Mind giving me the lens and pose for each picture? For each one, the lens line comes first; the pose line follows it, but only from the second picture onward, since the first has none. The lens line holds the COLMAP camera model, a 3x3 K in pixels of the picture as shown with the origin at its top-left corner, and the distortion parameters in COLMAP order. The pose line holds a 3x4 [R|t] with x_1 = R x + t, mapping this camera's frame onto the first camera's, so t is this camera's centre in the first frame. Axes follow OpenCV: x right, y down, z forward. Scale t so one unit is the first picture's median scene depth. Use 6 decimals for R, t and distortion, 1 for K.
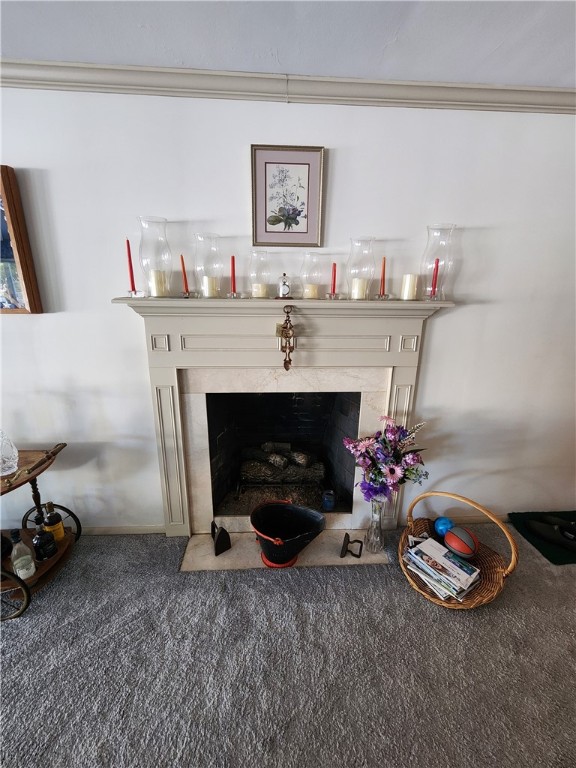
lens RADIAL K [[309.7, 0, 288.0], [0, 309.7, 384.0], [0, 0, 1]] dist [-0.001339, -0.000112]
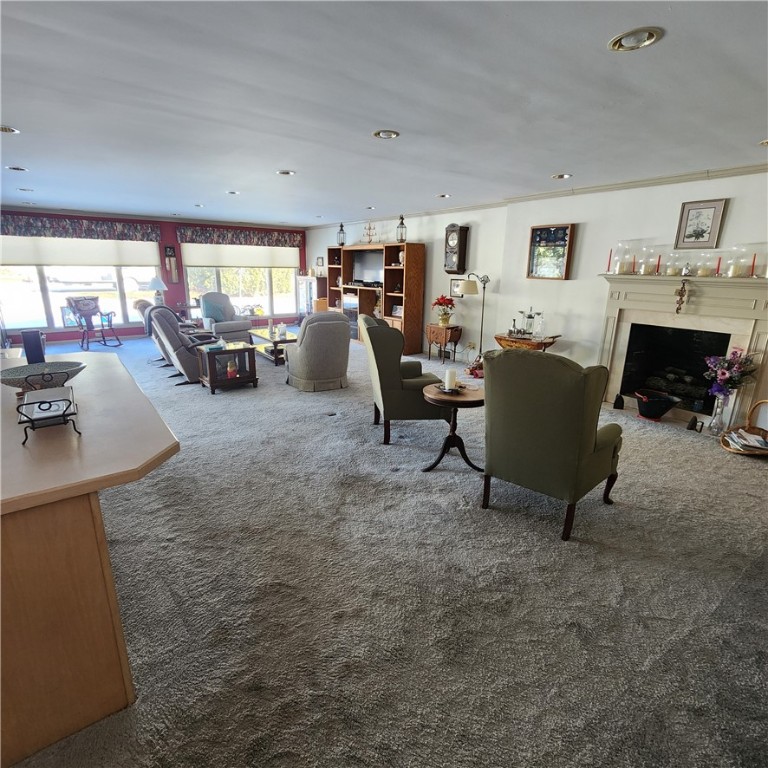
lens RADIAL K [[420.6, 0, 384.0], [0, 420.6, 384.0], [0, 0, 1]] dist [0.000639, 0.000317]
pose [[0.564514, 0.224989, -0.794168, 1.166477], [-0.221023, 0.968203, 0.117184, 0.484319], [0.795281, 0.109377, 0.596292, -1.986124]]
